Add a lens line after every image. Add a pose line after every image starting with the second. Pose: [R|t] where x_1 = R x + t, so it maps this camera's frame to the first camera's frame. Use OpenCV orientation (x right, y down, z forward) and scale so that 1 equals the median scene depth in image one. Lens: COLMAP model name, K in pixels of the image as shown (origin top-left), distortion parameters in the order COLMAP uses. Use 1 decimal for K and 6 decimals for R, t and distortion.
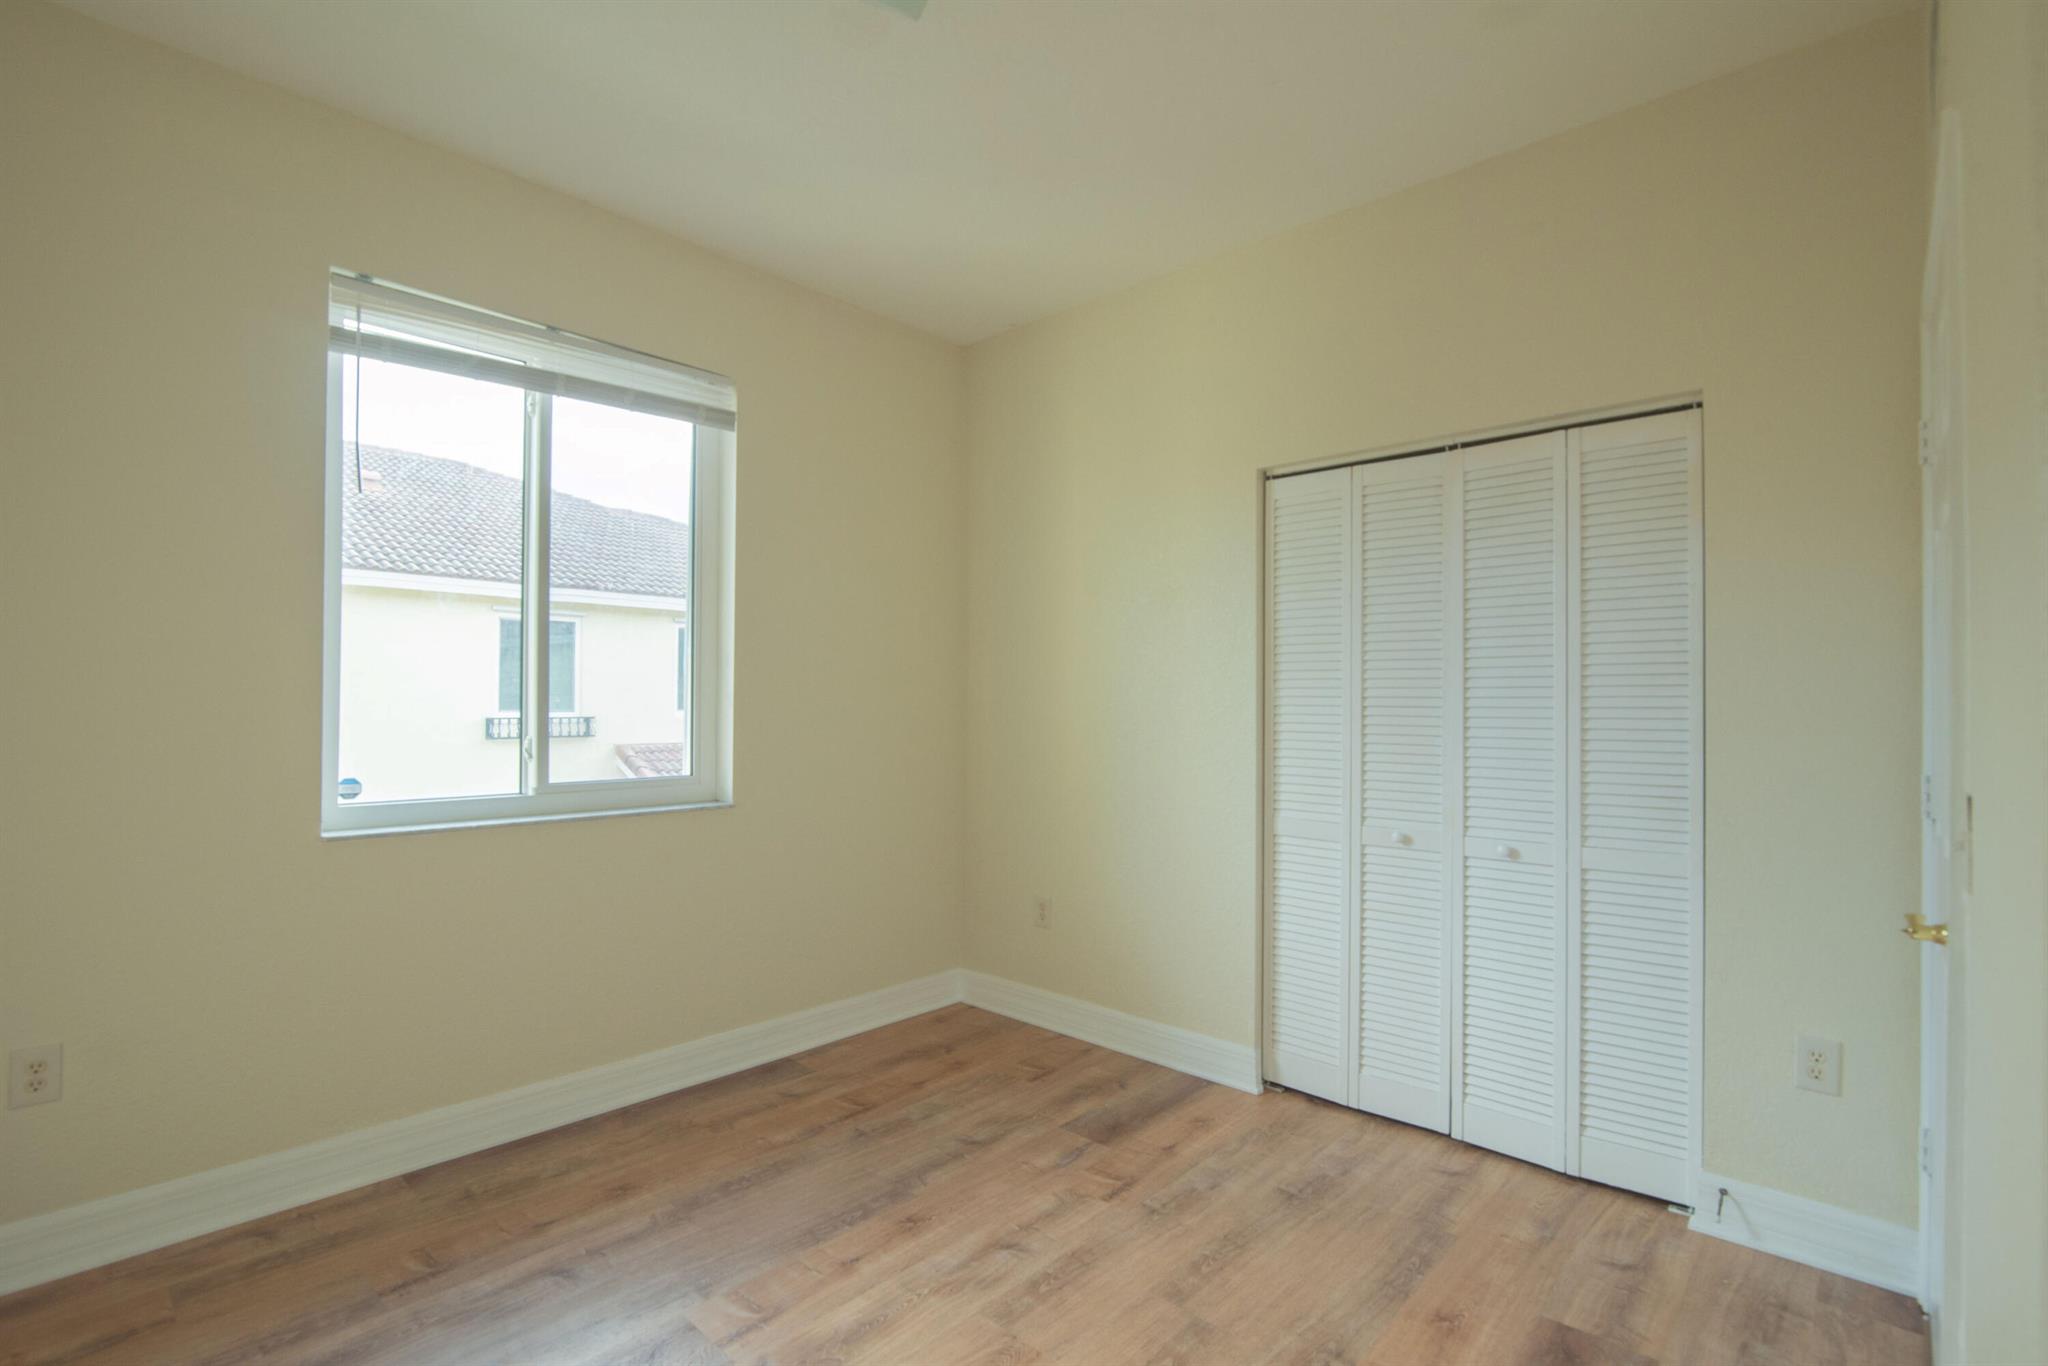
lens RADIAL K [[950.8, 0, 1003.8], [0, 950.8, 697.0], [0, 0, 1]] dist [-0.022167, 0.000073]
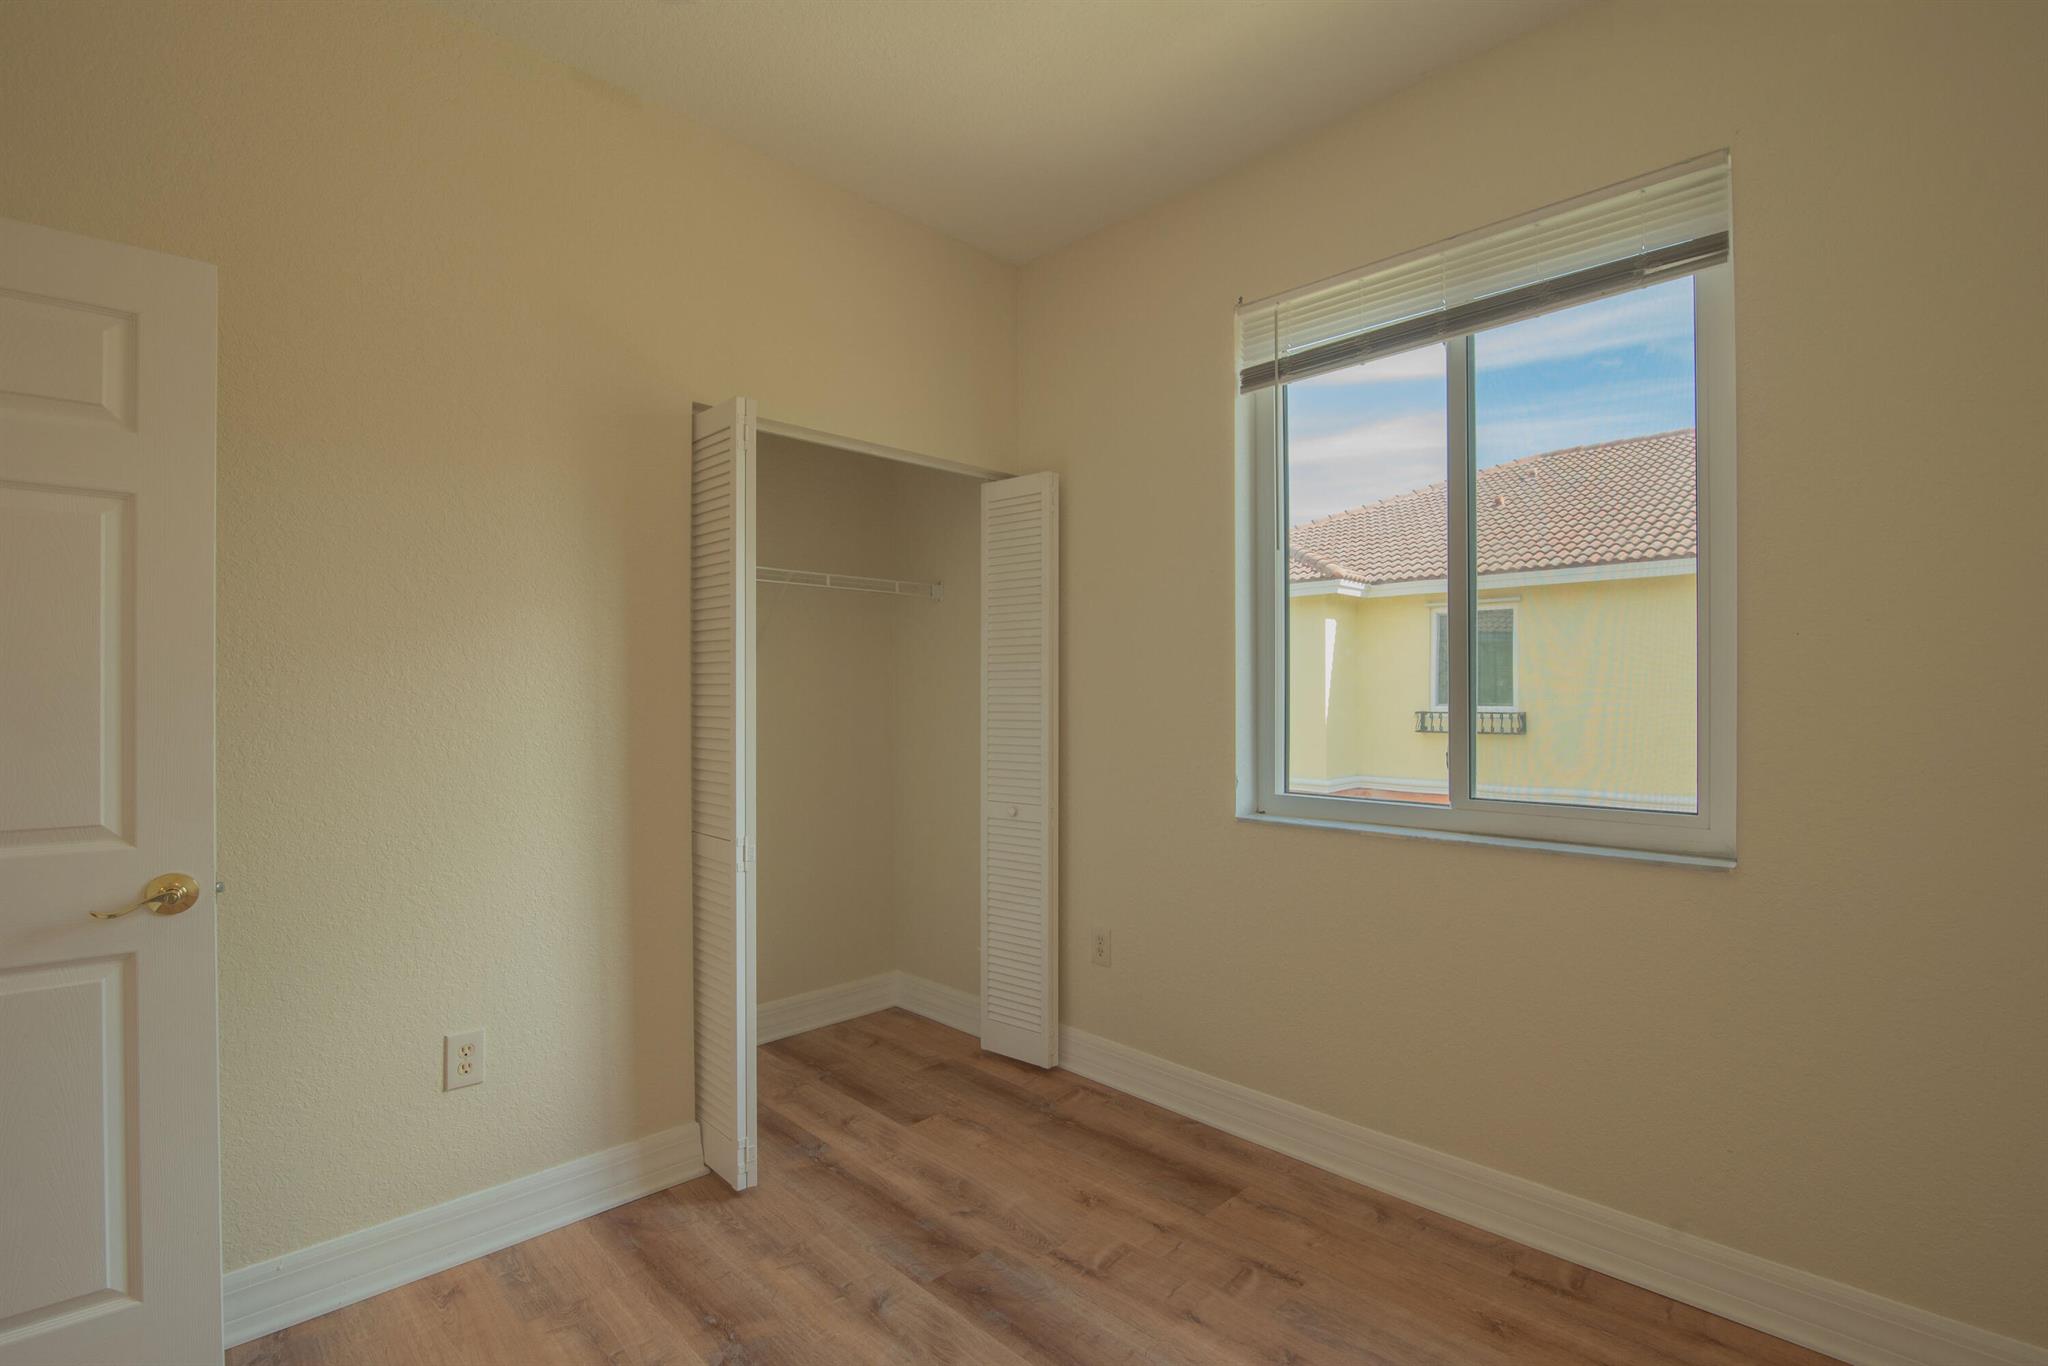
lens RADIAL K [[950.8, 0, 1003.8], [0, 950.8, 697.0], [0, 0, 1]] dist [-0.022167, 0.000073]
pose [[-0.054416, 0.001024, -0.998518, 0.501762], [0.005768, 0.999983, 0.000711, 0.002969], [0.998502, -0.005720, -0.054421, 0.571554]]
